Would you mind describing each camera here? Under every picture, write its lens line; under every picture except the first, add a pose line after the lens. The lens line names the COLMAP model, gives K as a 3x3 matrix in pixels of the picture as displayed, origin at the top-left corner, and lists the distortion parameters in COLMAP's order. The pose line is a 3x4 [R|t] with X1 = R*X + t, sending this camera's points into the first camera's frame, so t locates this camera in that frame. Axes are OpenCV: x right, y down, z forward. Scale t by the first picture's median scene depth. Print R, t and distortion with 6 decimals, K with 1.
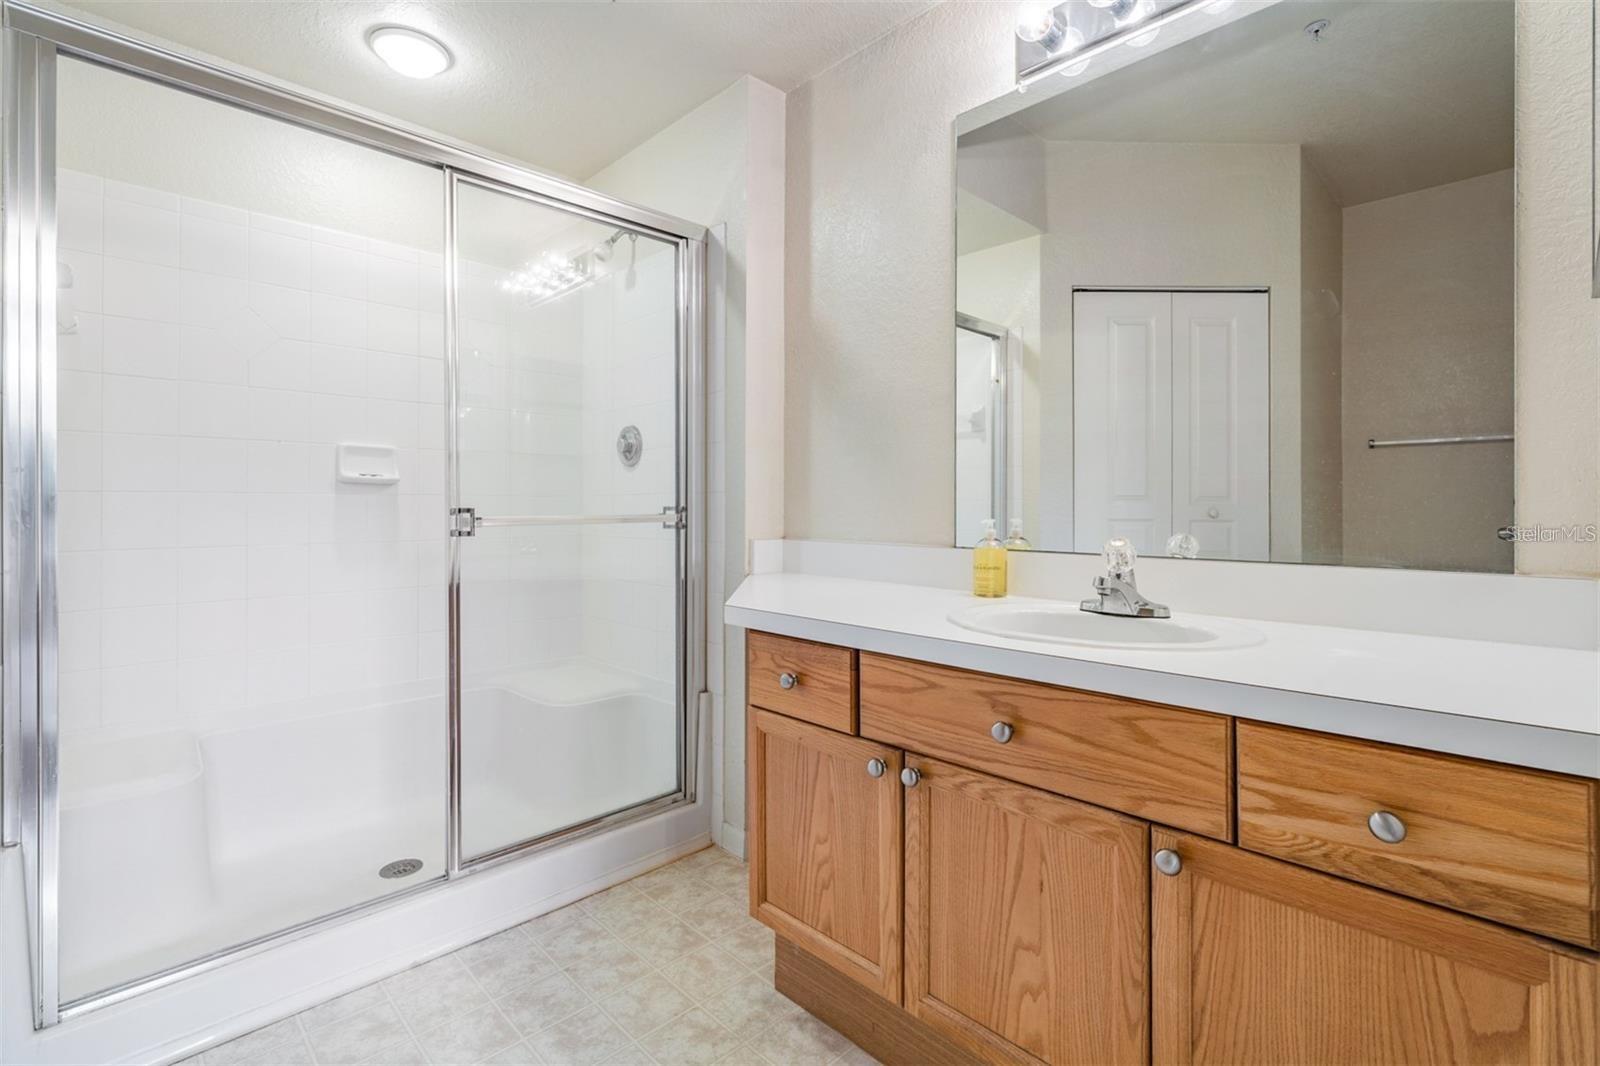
lens RADIAL K [[719.6, 0, 800.9], [0, 719.6, 520.8], [0, 0, 1]] dist [0.000489, -0.000857]
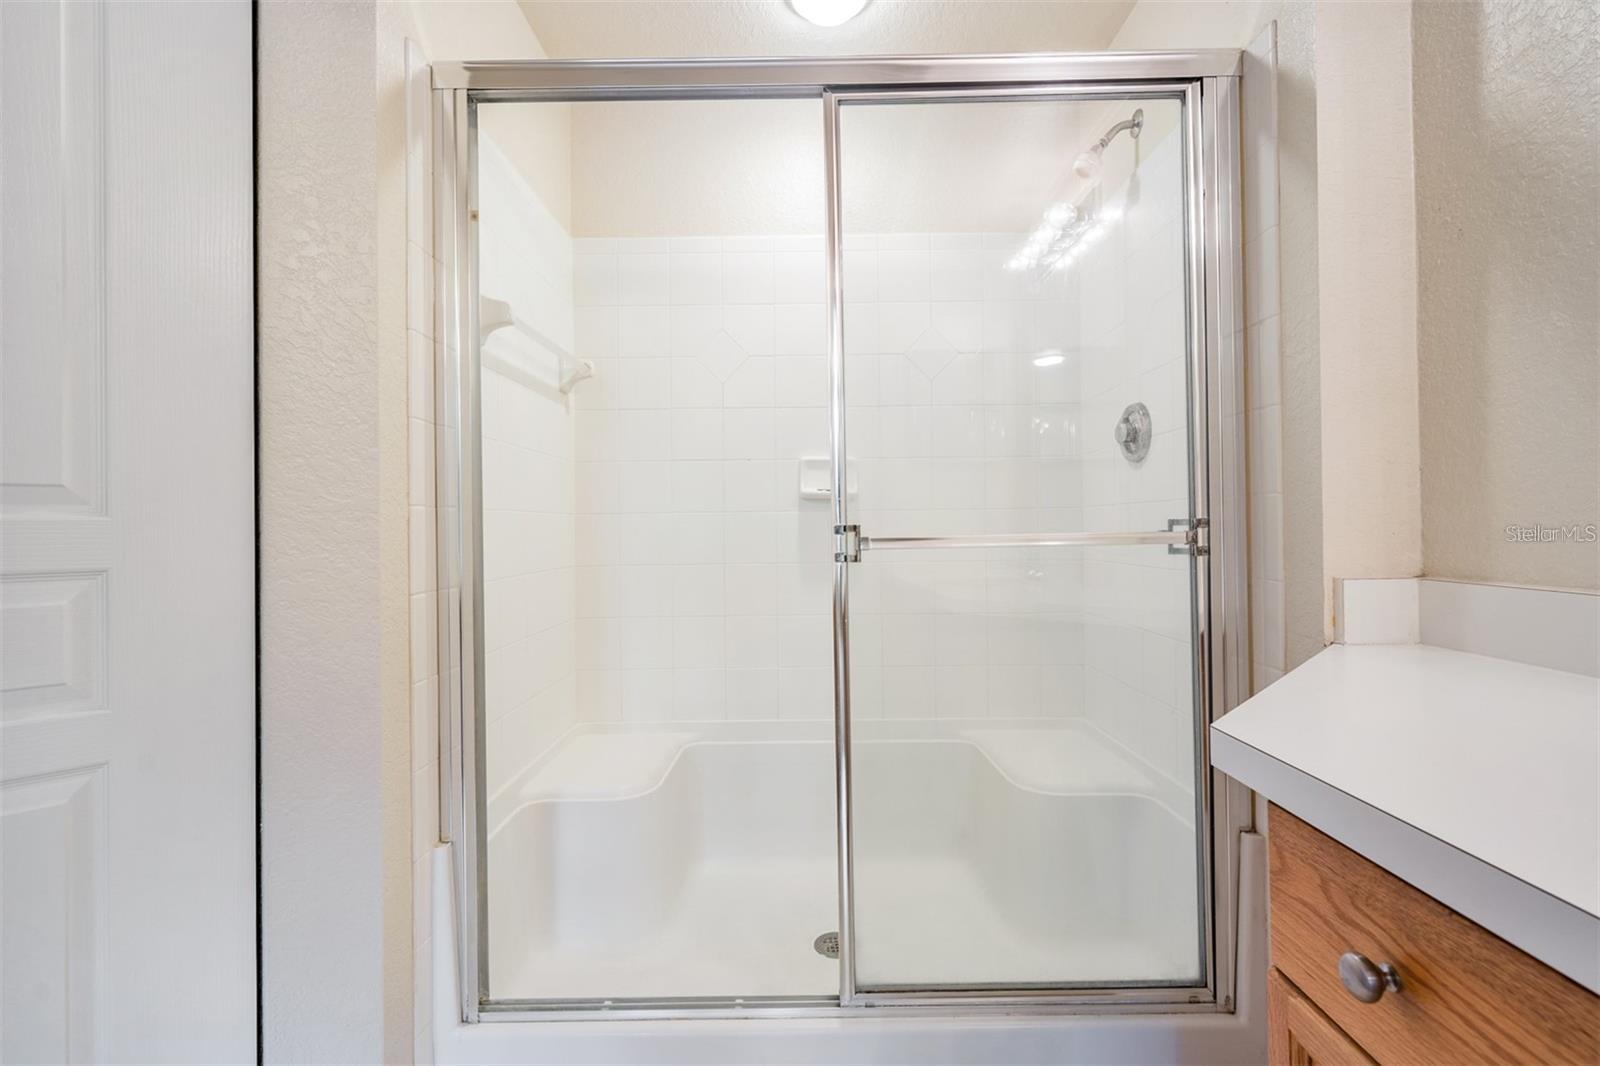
lens RADIAL K [[719.6, 0, 799.1], [0, 719.6, 521.3], [0, 0, 1]] dist [0.000489, -0.000857]
pose [[0.705652, -0.013839, -0.708424, 0.027352], [-0.000338, 0.999803, -0.019868, -0.005331], [0.708559, 0.014259, 0.705508, 0.326937]]
